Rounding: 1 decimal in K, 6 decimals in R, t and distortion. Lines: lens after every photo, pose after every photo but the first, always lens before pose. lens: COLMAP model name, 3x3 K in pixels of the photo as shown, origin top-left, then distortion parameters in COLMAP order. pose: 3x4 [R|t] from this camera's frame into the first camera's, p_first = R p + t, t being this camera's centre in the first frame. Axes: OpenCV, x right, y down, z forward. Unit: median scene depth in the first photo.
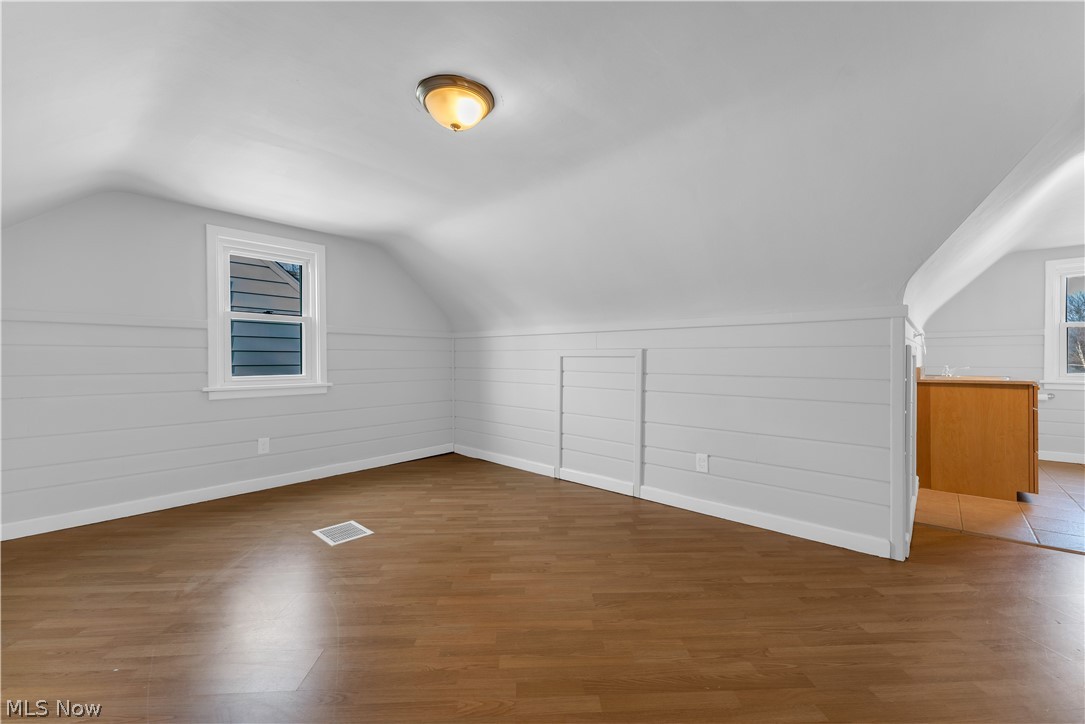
lens RADIAL K [[434.9, 0, 544.2], [0, 434.9, 361.0], [0, 0, 1]] dist [0.000943, 0.000032]
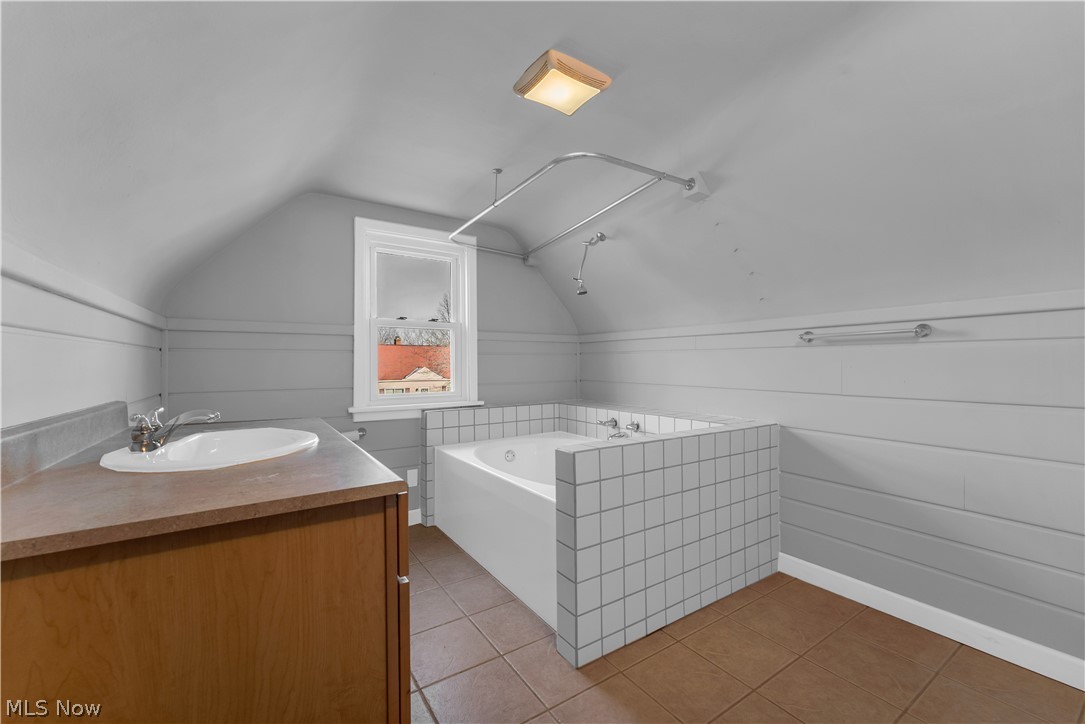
lens RADIAL K [[434.9, 0, 543.5], [0, 434.9, 359.4], [0, 0, 1]] dist [0.000943, 0.000032]
pose [[0.243798, 0.008306, 0.969791, 0.848355], [0.009243, 0.999898, -0.010887, -0.021494], [-0.969782, 0.011618, 0.243696, 0.811464]]
